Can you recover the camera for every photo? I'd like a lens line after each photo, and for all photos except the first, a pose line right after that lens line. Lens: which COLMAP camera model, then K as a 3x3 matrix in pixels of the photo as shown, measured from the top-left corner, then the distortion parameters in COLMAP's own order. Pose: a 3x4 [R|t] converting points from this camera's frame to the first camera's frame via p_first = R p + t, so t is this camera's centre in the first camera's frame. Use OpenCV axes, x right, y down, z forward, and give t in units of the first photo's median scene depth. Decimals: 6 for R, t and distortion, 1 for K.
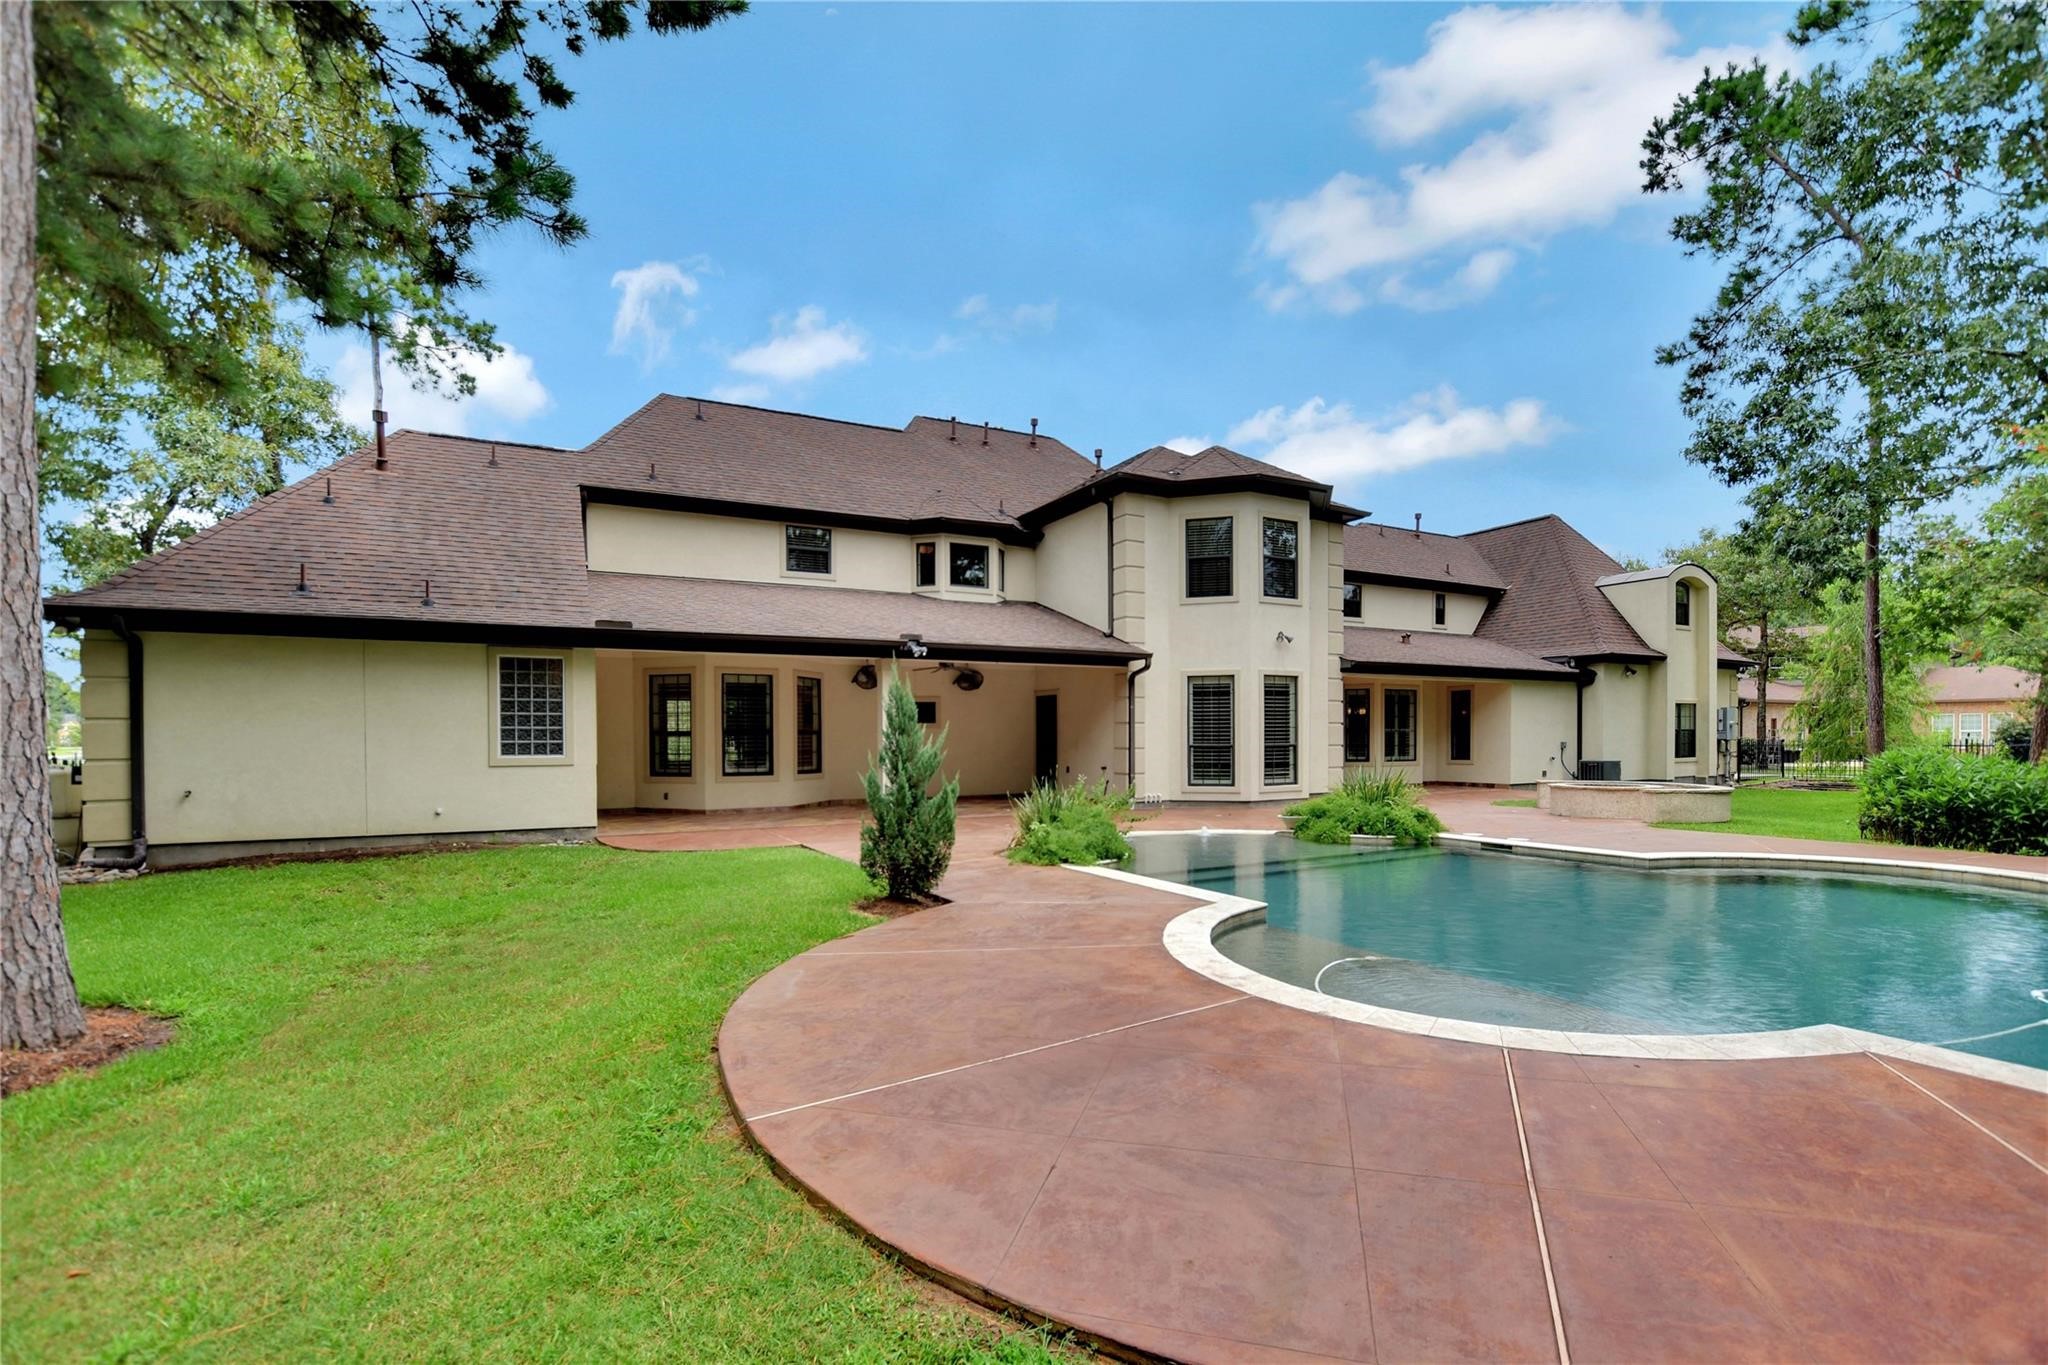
lens RADIAL K [[910.1, 0, 1022.9], [0, 910.1, 747.5], [0, 0, 1]] dist [-0.003355, -0.000652]
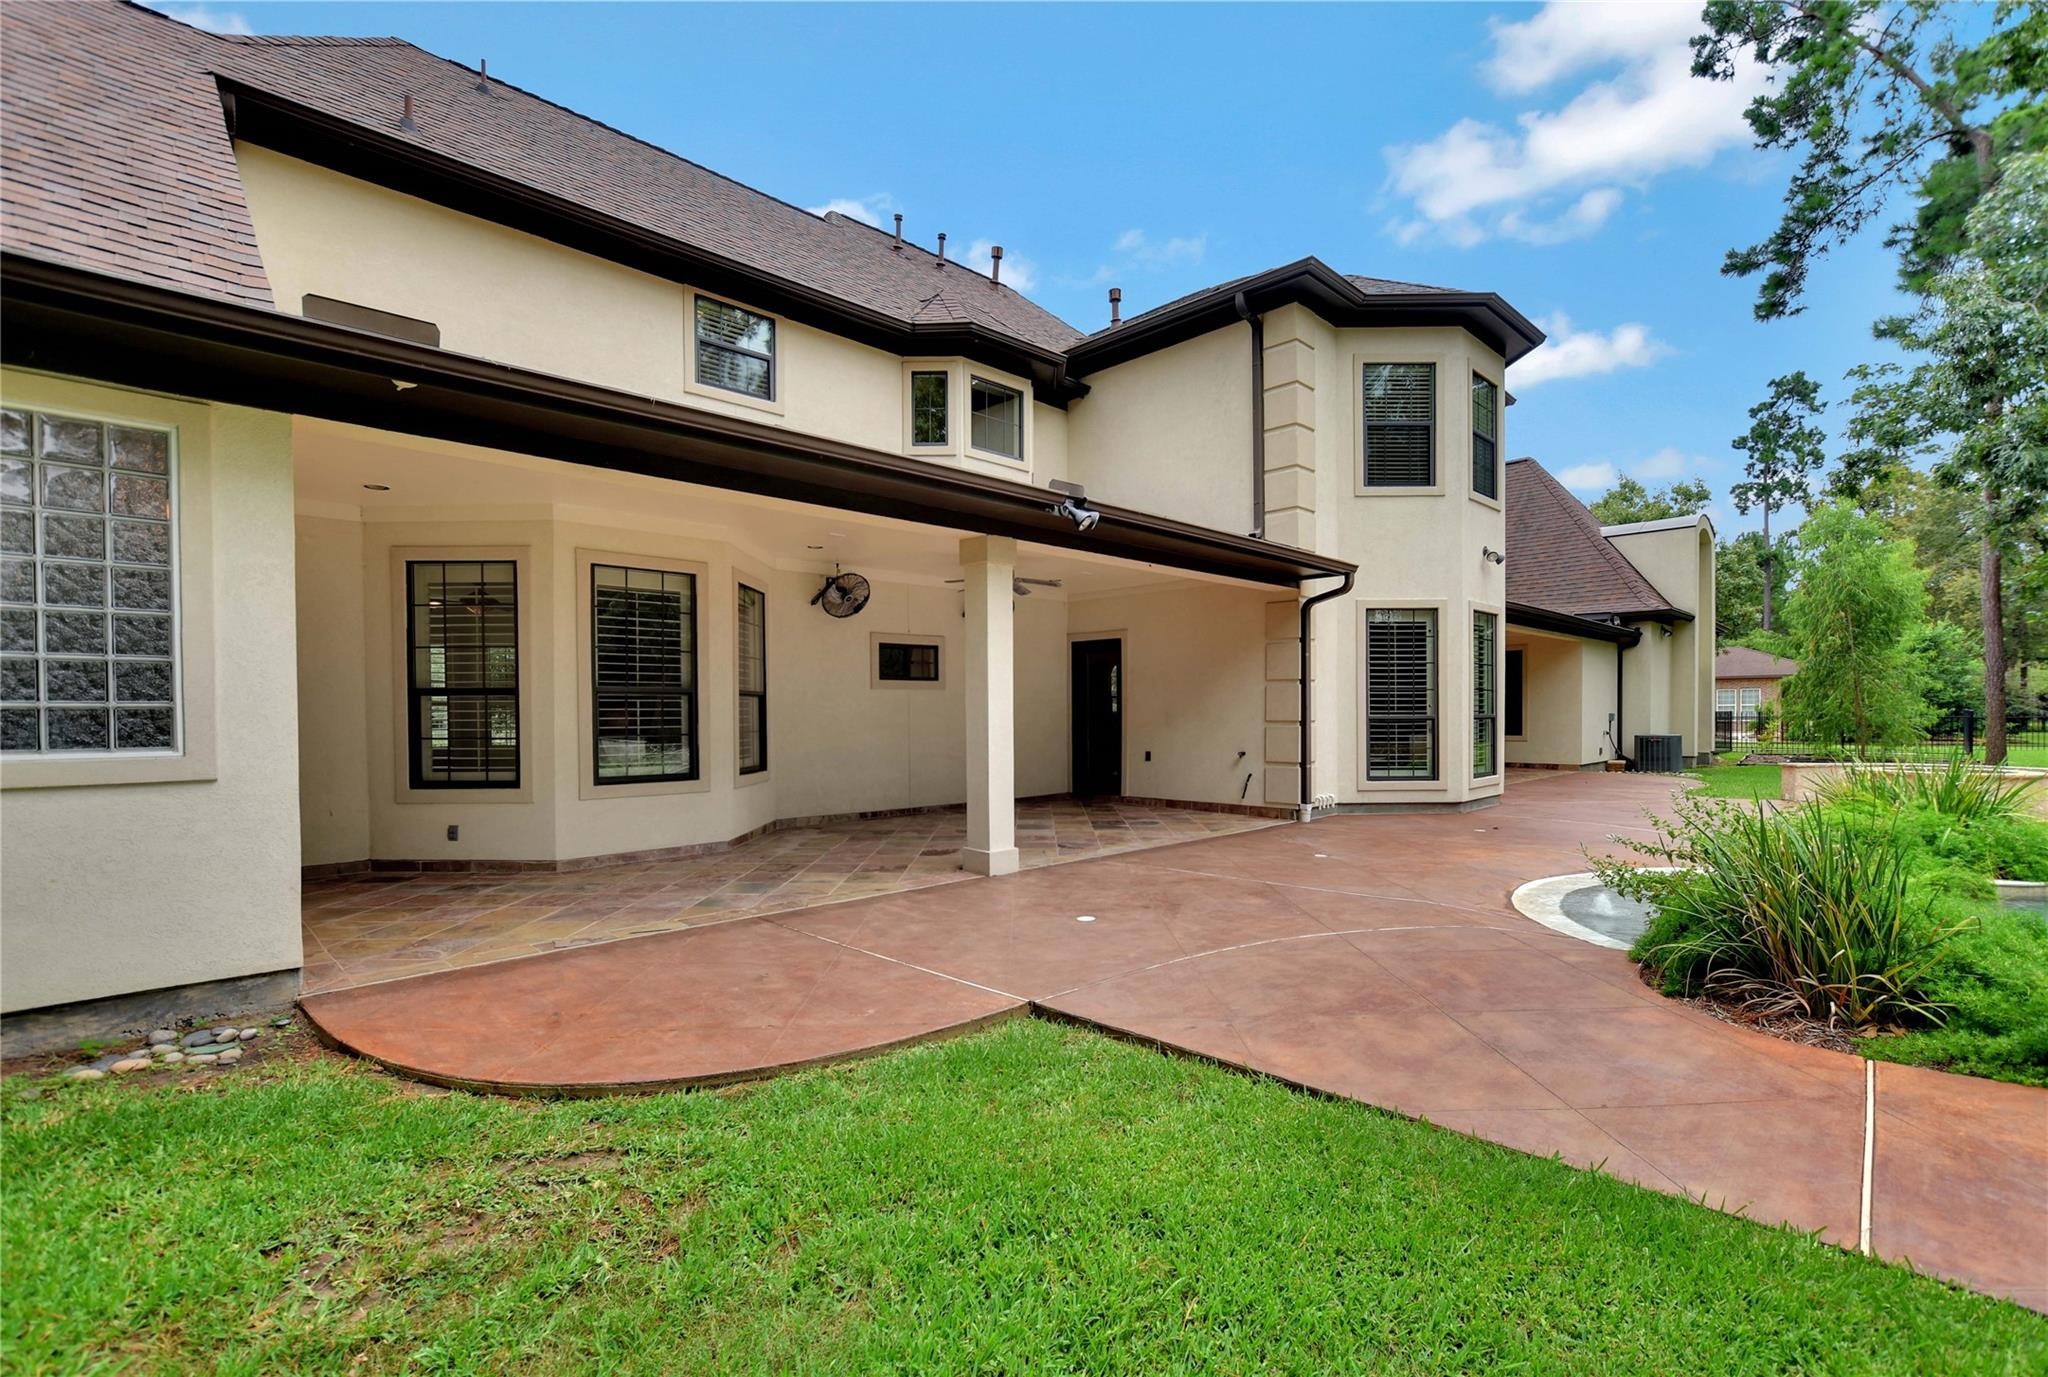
lens RADIAL K [[917.0, 0, 1024.8], [0, 917.0, 727.5], [0, 0, 1]] dist [-0.003225, -0.000224]
pose [[0.960884, -0.004545, 0.276914, -0.227424], [0.002752, 0.999973, 0.006863, -0.000419], [-0.276938, -0.005833, 0.960870, 0.449973]]
